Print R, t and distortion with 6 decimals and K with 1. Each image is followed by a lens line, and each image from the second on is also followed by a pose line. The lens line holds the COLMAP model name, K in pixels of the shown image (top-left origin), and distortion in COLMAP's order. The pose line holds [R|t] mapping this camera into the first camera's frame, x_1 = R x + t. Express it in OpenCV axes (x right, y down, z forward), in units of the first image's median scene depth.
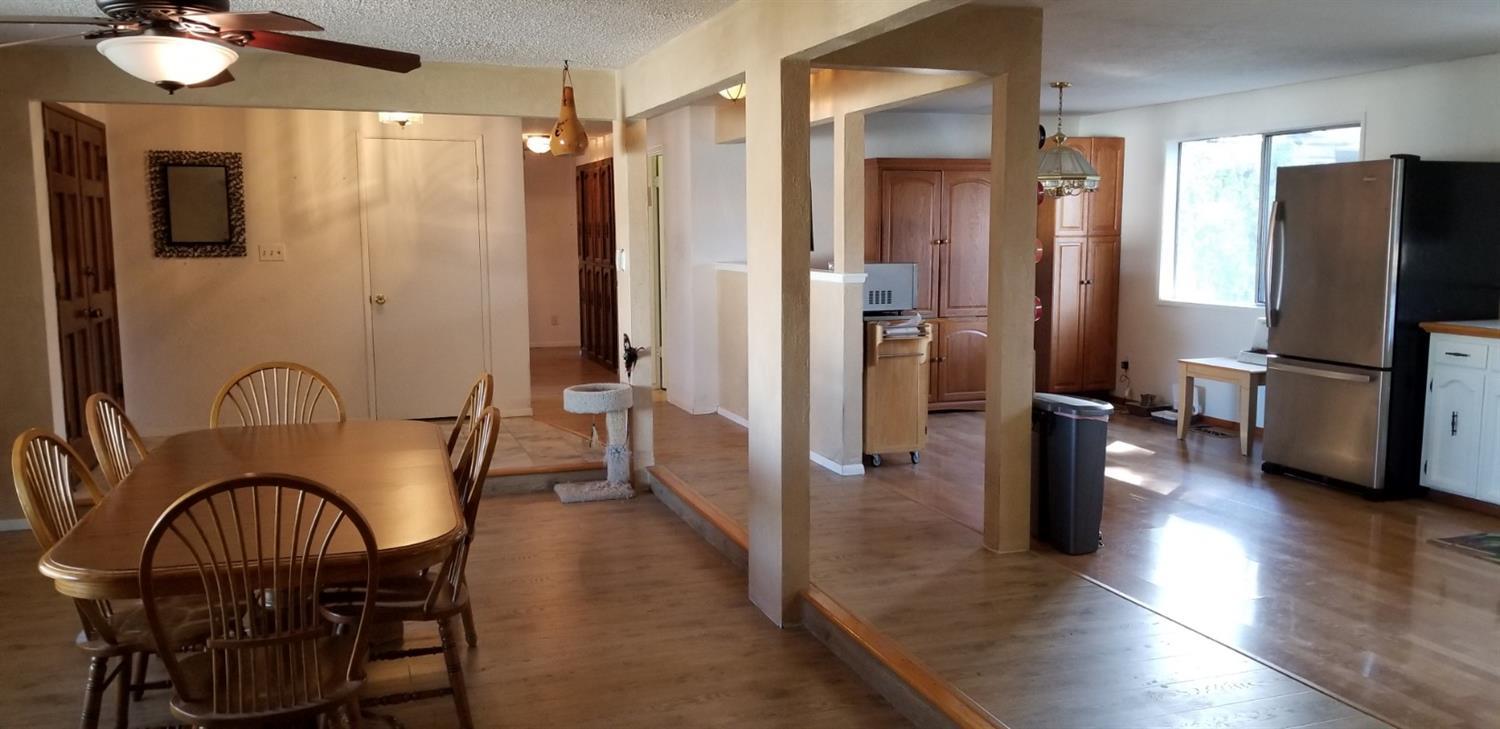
lens RADIAL K [[1171.3, 0, 745.1], [0, 1171.3, 368.6], [0, 0, 1]] dist [0.091006, -0.158447]
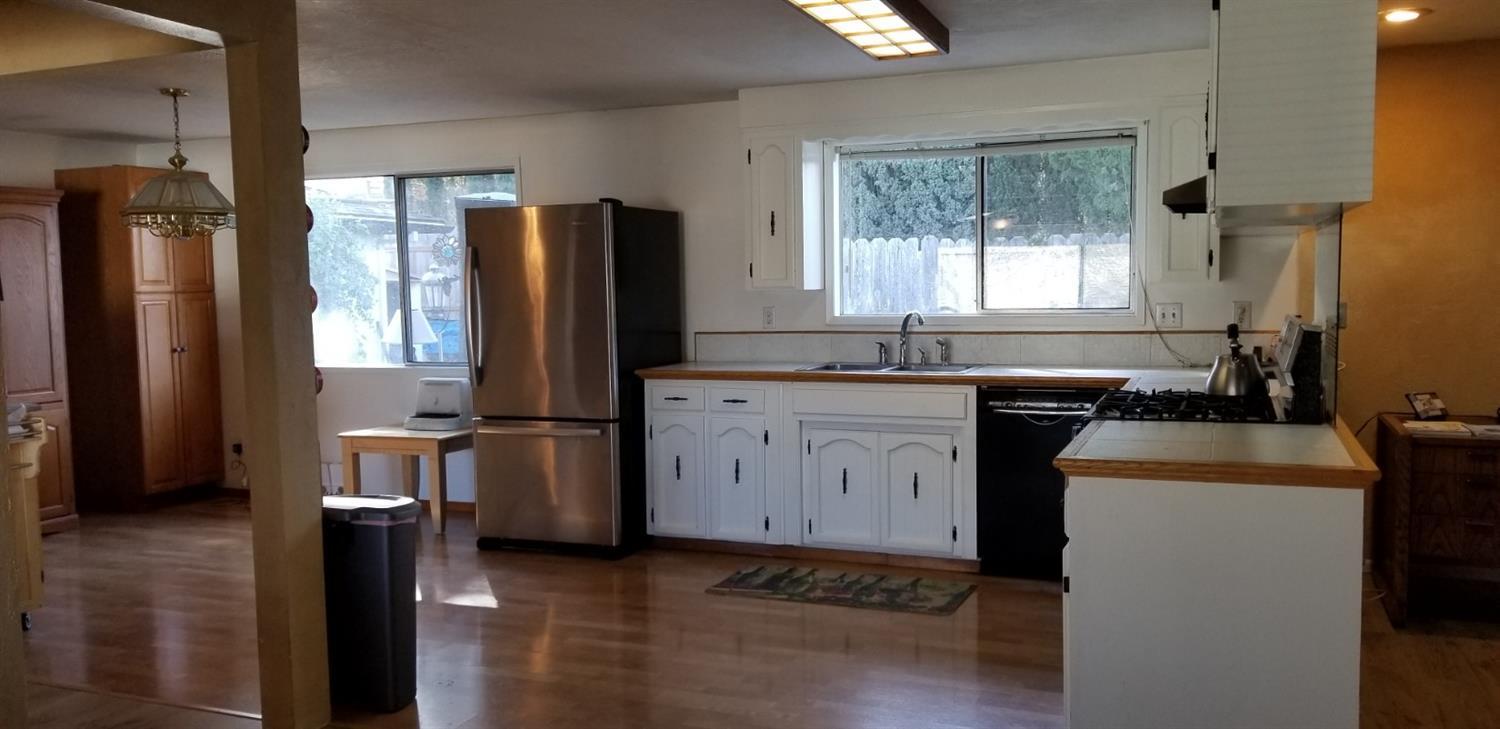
lens RADIAL K [[1171.3, 0, 750.0], [0, 1171.3, 362.5], [0, 0, 1]] dist [0.091006, -0.158447]
pose [[0.644732, -0.057147, 0.762270, -0.098859], [0.103879, 0.994501, -0.013304, -0.019495], [-0.757318, 0.087762, 0.647122, 0.264684]]
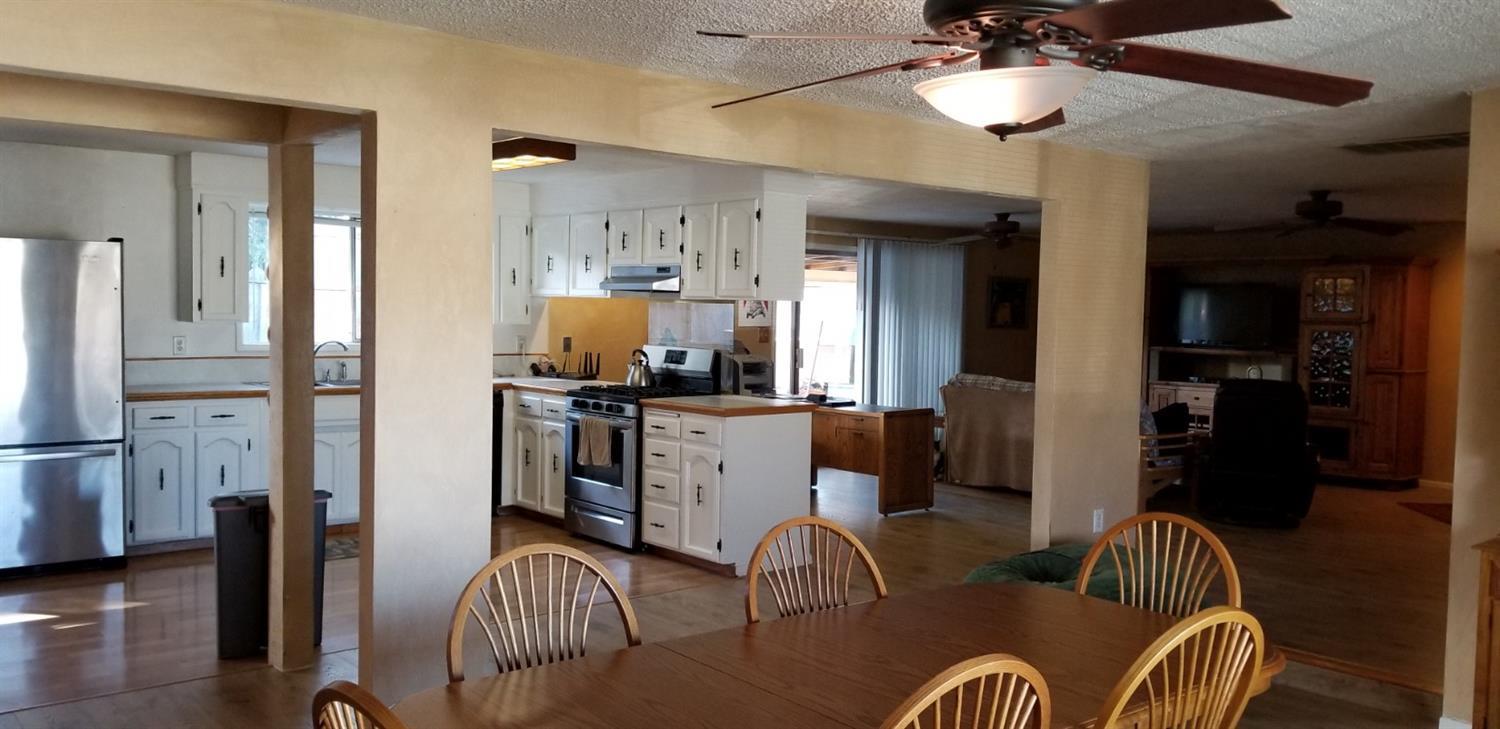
lens RADIAL K [[1171.3, 0, 754.7], [0, 1171.3, 366.2], [0, 0, 1]] dist [0.091006, -0.158447]
pose [[-0.383329, -0.047748, 0.922377, -0.592514], [0.092982, 0.991594, 0.089974, -0.098736], [-0.918920, 0.120254, -0.375667, 0.800508]]
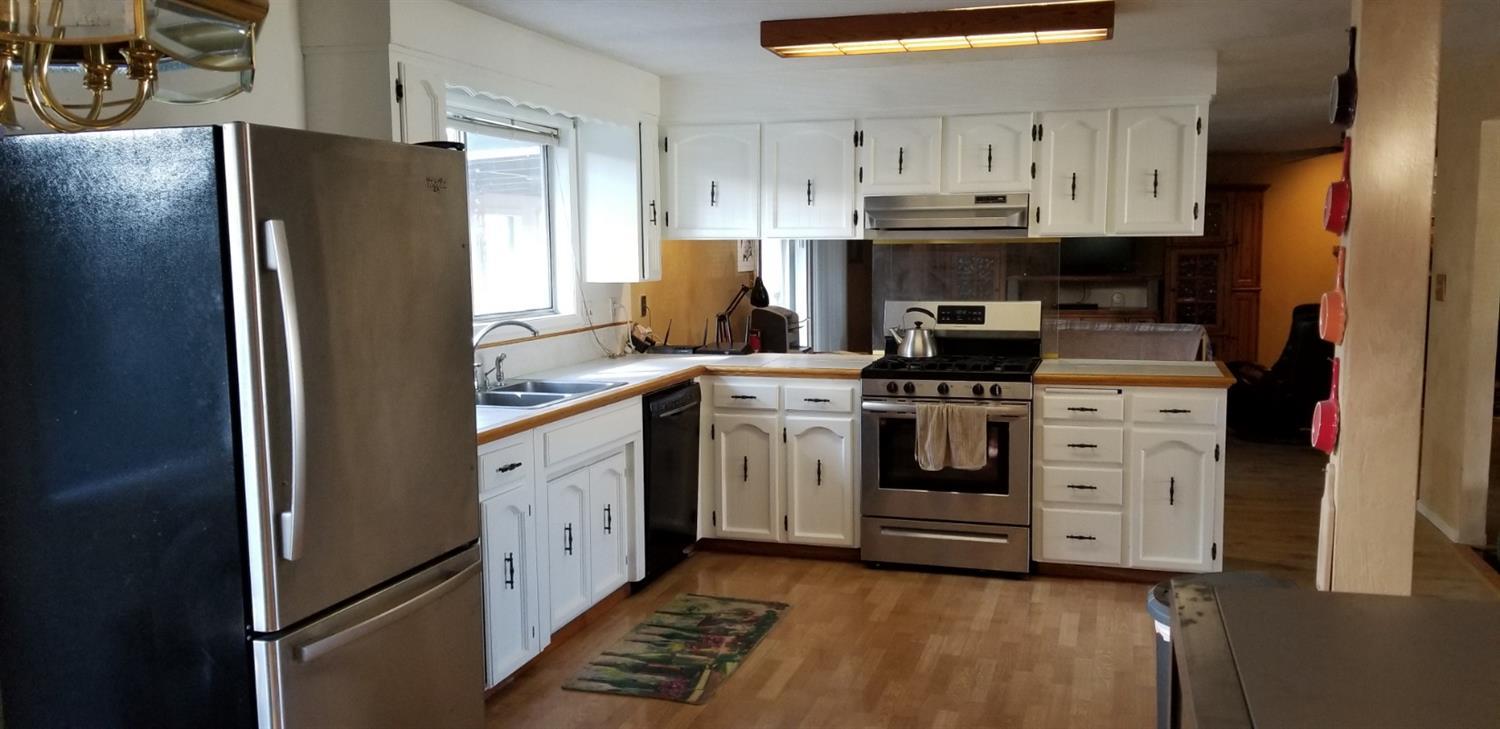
lens RADIAL K [[1171.3, 0, 766.0], [0, 1171.3, 372.5], [0, 0, 1]] dist [0.091006, -0.158447]
pose [[-0.826090, -0.049819, 0.561333, 0.127328], [0.079314, 0.975891, 0.203335, -0.160138], [-0.557930, 0.212494, -0.802222, 1.237507]]
